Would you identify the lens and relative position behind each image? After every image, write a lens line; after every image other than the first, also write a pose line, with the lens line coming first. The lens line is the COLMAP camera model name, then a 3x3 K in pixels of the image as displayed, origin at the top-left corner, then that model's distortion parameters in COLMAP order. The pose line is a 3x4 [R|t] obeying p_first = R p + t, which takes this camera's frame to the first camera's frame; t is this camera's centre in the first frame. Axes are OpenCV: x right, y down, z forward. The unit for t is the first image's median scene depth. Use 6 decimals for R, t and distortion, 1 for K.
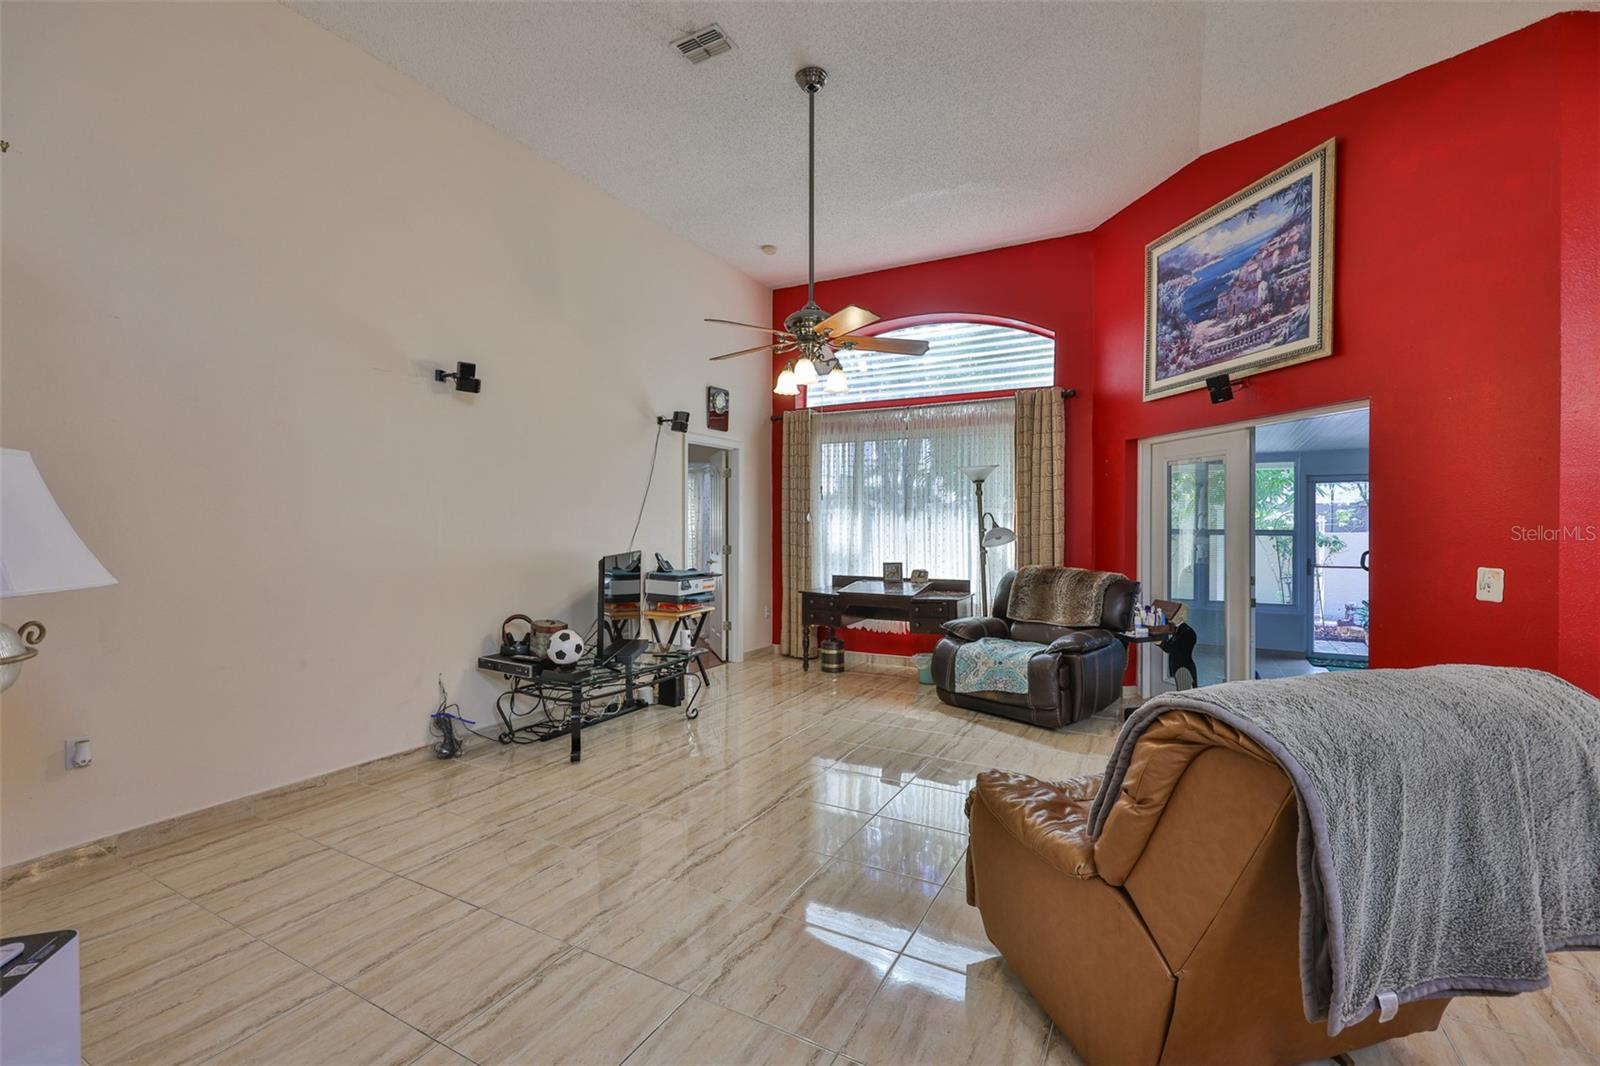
lens RADIAL K [[682.3, 0, 802.6], [0, 682.3, 527.8], [0, 0, 1]] dist [-0.000566, -0.000030]
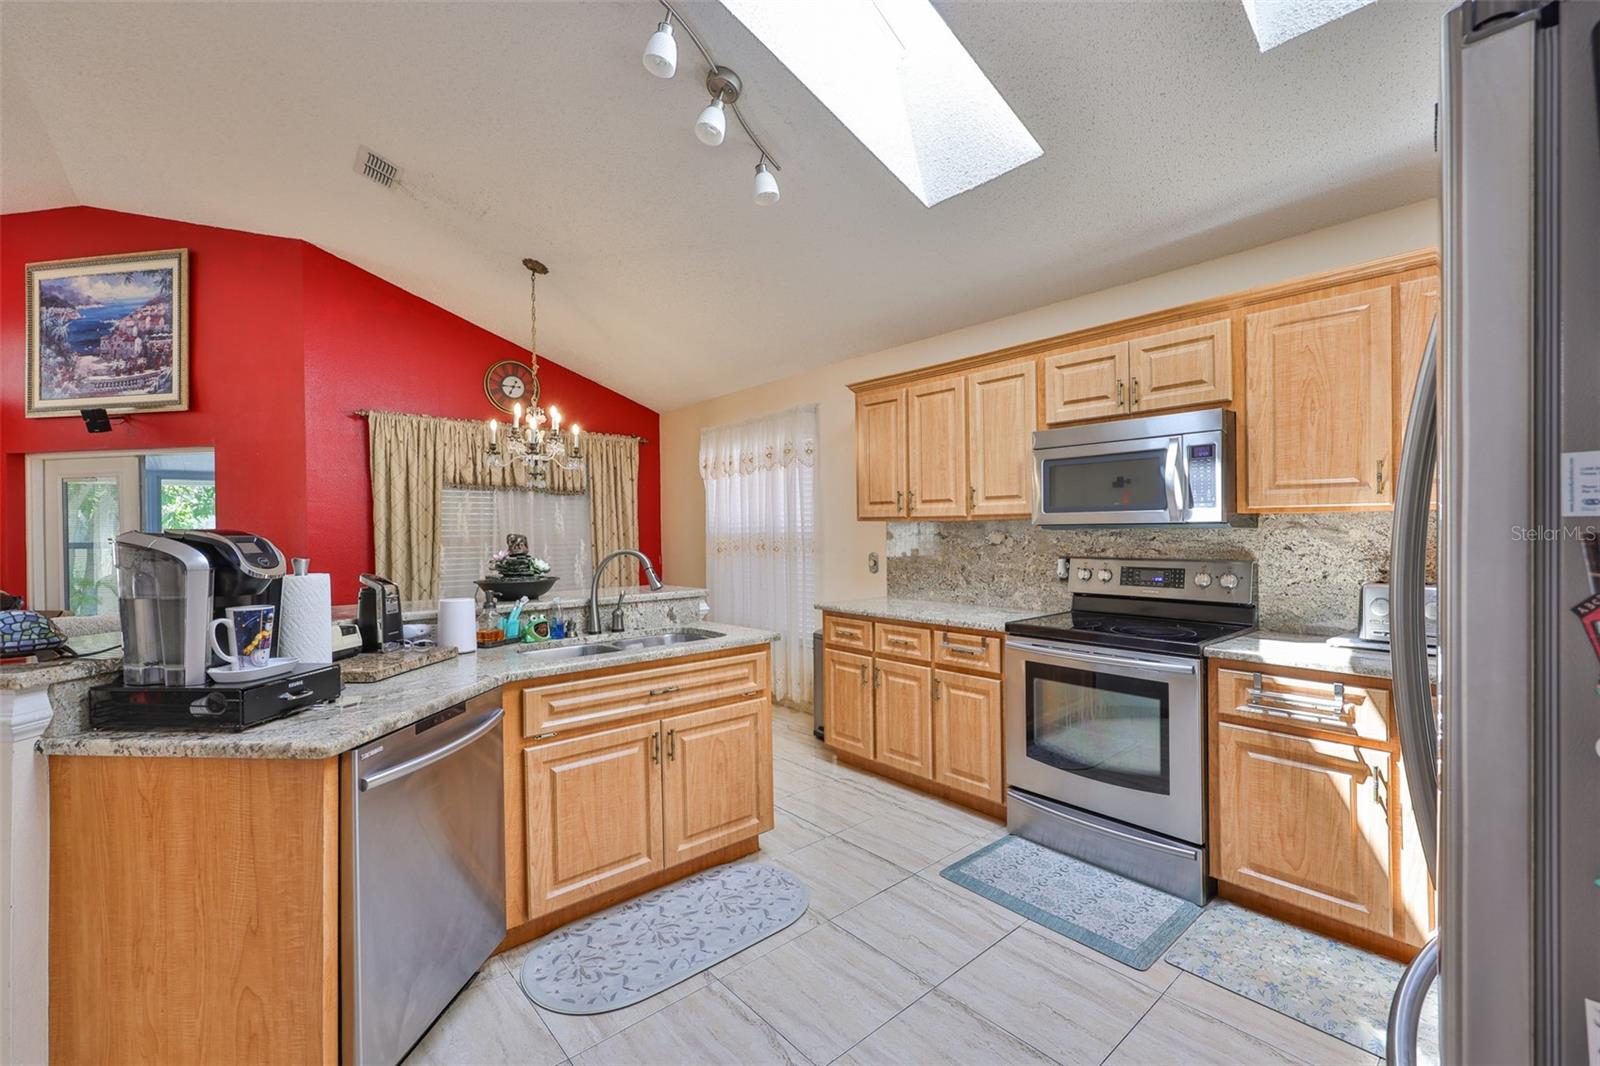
lens RADIAL K [[675.2, 0, 803.8], [0, 675.2, 531.1], [0, 0, 1]] dist [-0.002714, -0.000277]
pose [[0.351681, -0.010886, 0.936057, -0.036928], [0.020337, 0.999785, 0.003987, 0.003822], [-0.935899, 0.017635, 0.351827, -0.524599]]
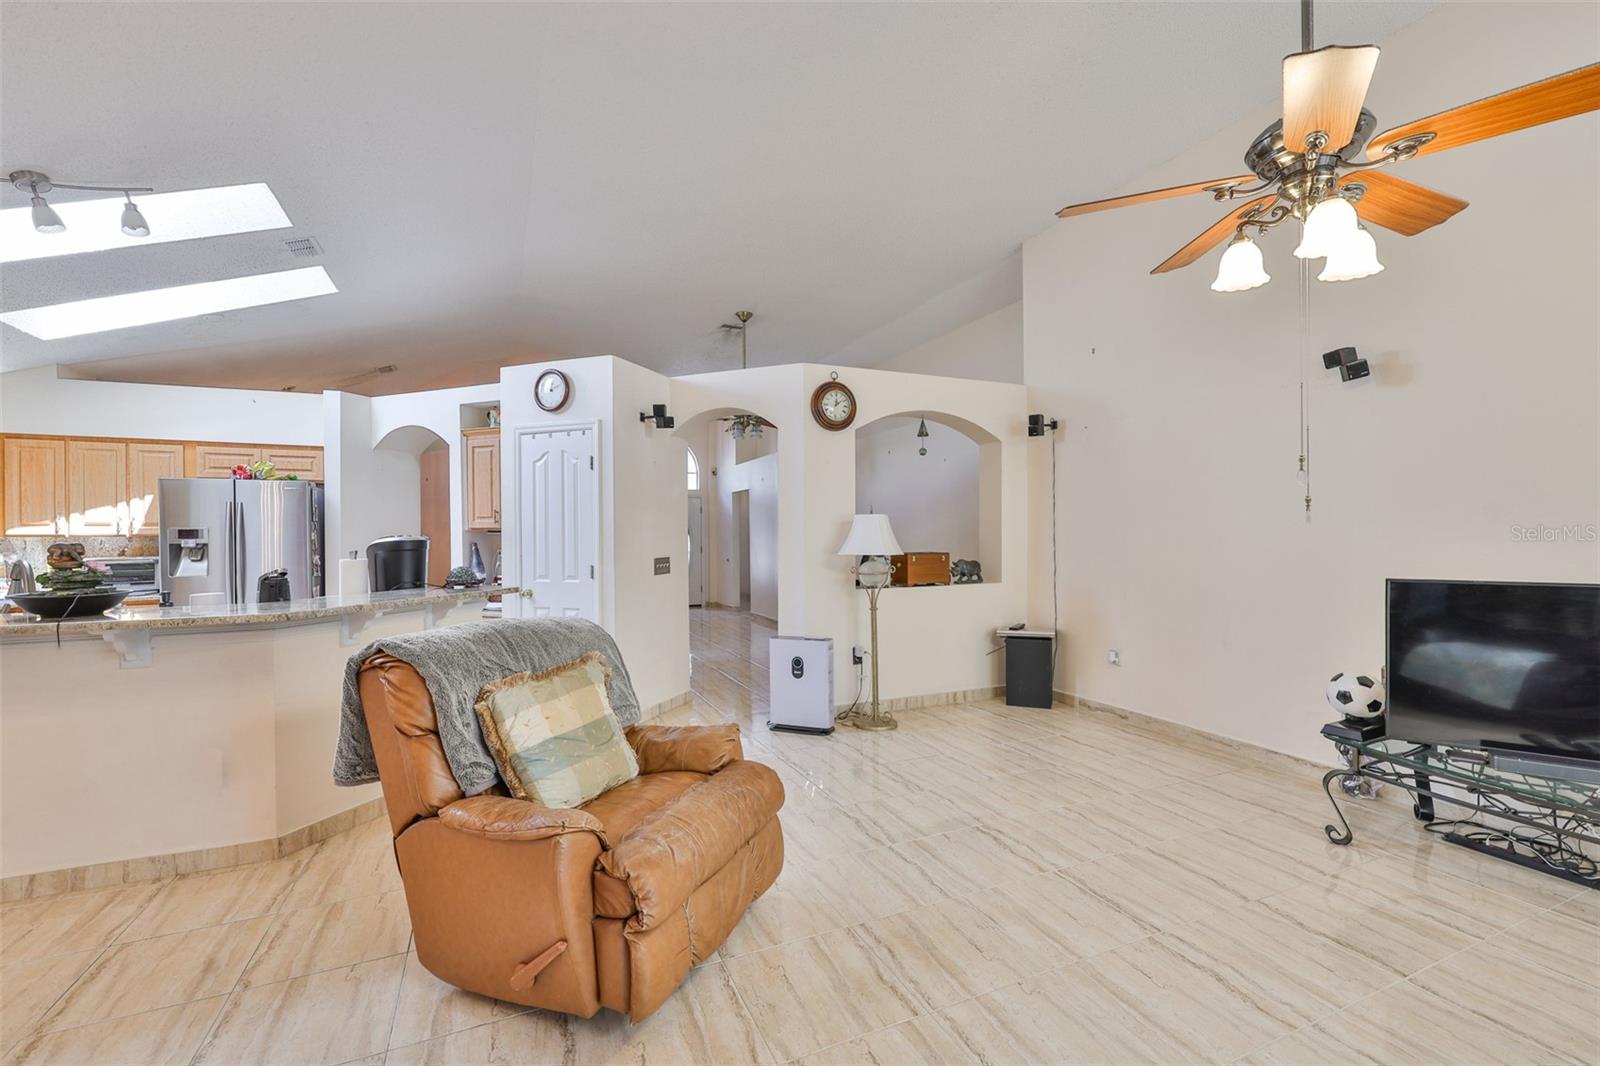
lens RADIAL K [[676.3, 0, 788.6], [0, 676.3, 538.9], [0, 0, 1]] dist [-0.002520, -0.000029]
pose [[-0.621289, 0.004976, -0.783566, 0.592897], [0.001545, 0.999986, 0.005125, -0.001387], [0.783580, 0.001973, -0.621288, 0.917774]]
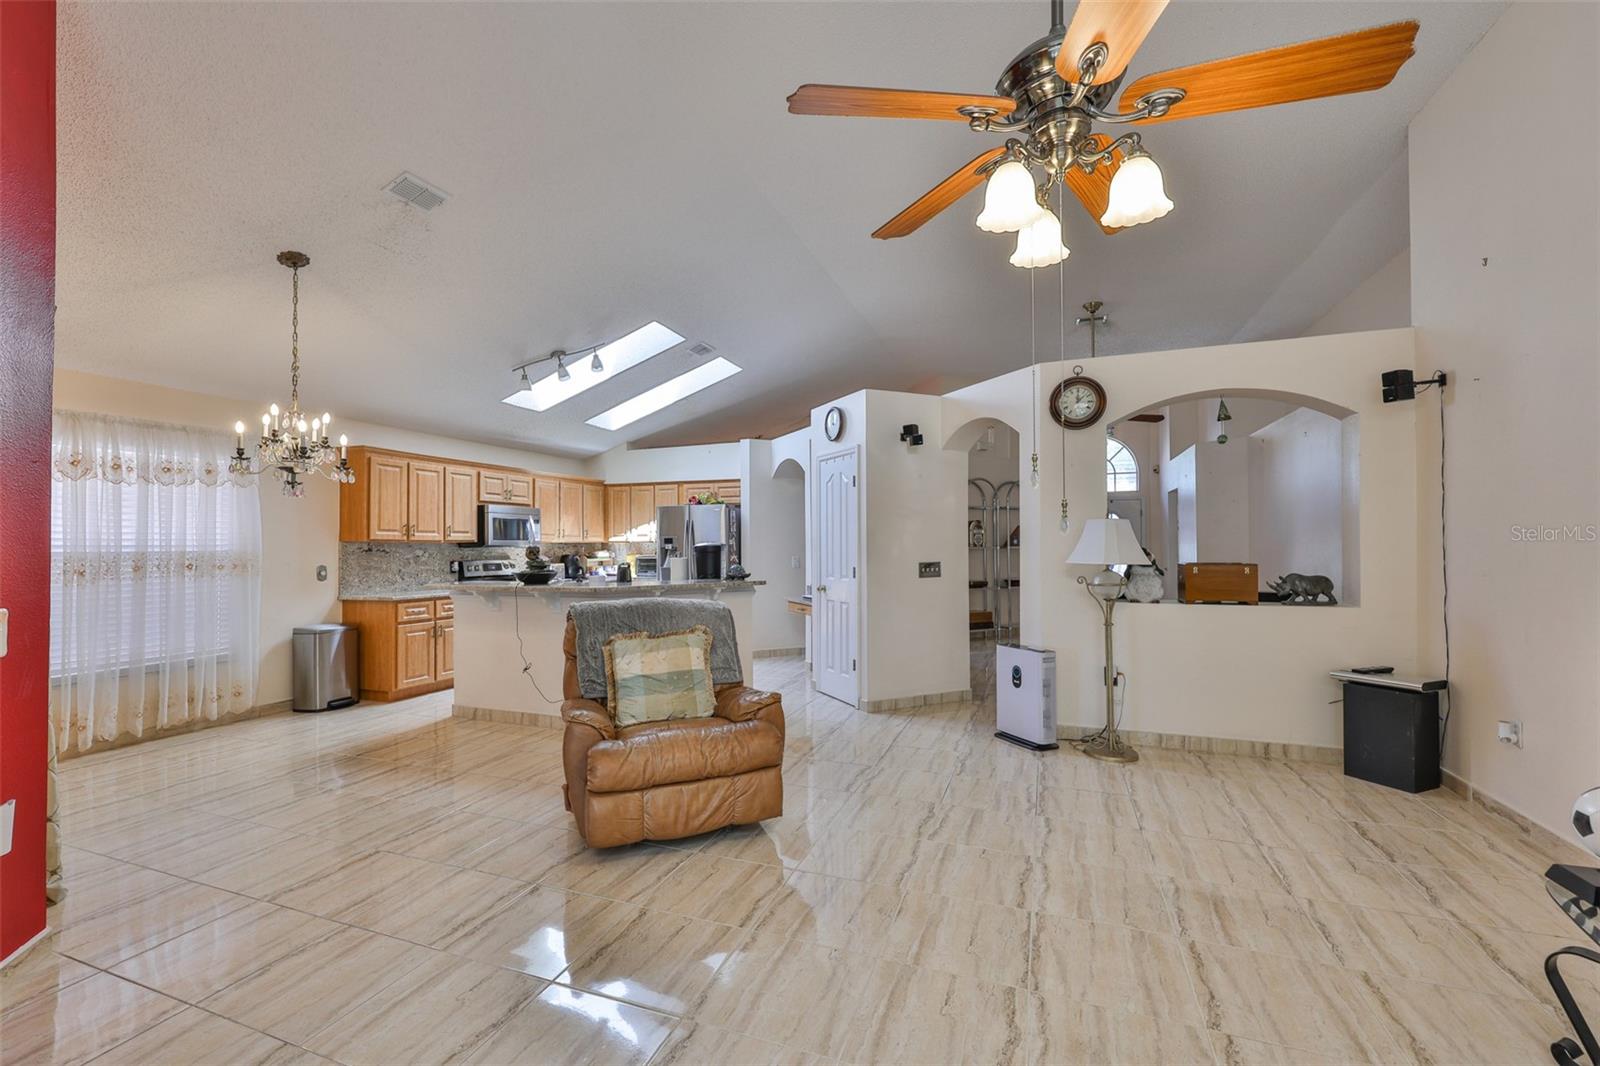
lens RADIAL K [[676.3, 0, 788.6], [0, 676.3, 538.9], [0, 0, 1]] dist [-0.002520, -0.000029]
pose [[-0.991984, 0.001821, -0.126347, 0.215905], [0.002234, 0.999993, -0.003127, -0.004288], [0.126340, -0.003385, -0.991981, 1.276032]]
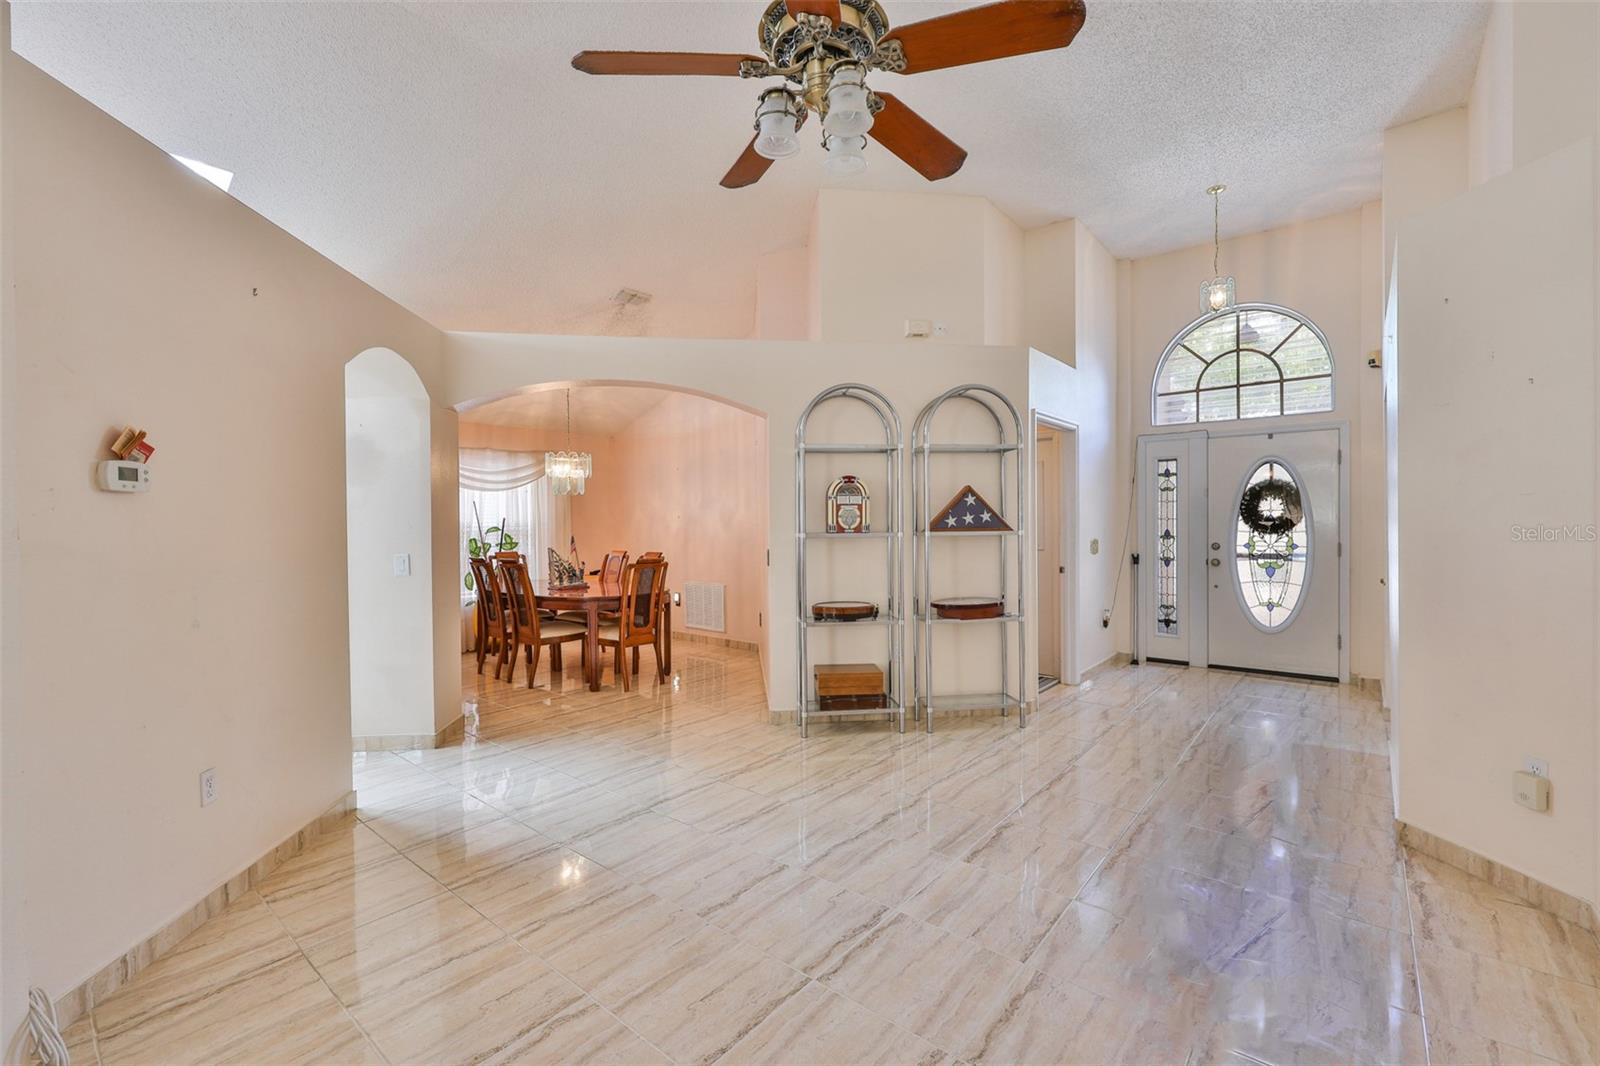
lens RADIAL K [[682.5, 0, 795.6], [0, 682.5, 535.0], [0, 0, 1]] dist [0.000600, 0.000526]
pose [[-0.981079, 0.003416, 0.193578, -0.816660], [0.007523, 0.999762, 0.020485, -0.003834], [-0.193462, 0.021554, -0.980871, 0.187931]]
